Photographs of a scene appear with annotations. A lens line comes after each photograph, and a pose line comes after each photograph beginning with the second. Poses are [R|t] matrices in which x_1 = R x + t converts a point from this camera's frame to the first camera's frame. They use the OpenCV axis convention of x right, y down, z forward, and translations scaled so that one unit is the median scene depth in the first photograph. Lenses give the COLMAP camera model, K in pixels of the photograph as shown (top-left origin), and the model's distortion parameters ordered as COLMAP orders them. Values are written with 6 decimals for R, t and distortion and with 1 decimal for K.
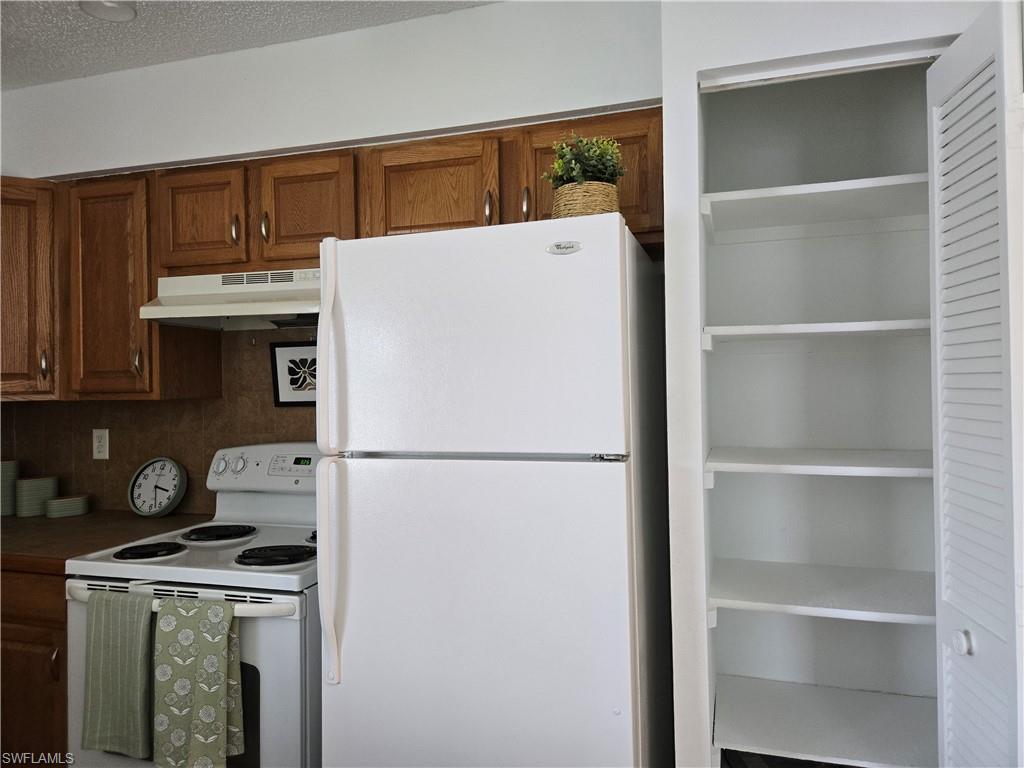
lens RADIAL K [[681.5, 0, 506.8], [0, 681.5, 378.2], [0, 0, 1]] dist [0.085100, -0.077779]
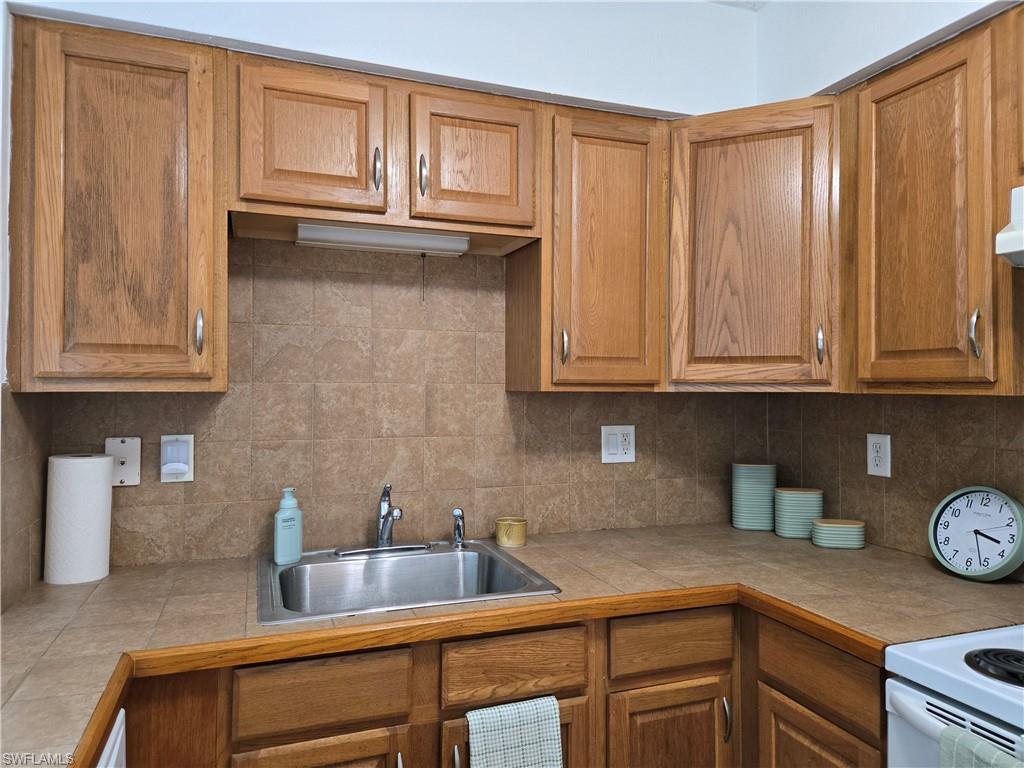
lens RADIAL K [[685.6, 0, 509.0], [0, 685.6, 377.2], [0, 0, 1]] dist [0.079443, -0.071389]
pose [[0.610690, 0.006114, -0.791846, -0.289402], [-0.008346, 0.999964, 0.001284, 0.018570], [0.791826, 0.005825, 0.610719, 0.294639]]
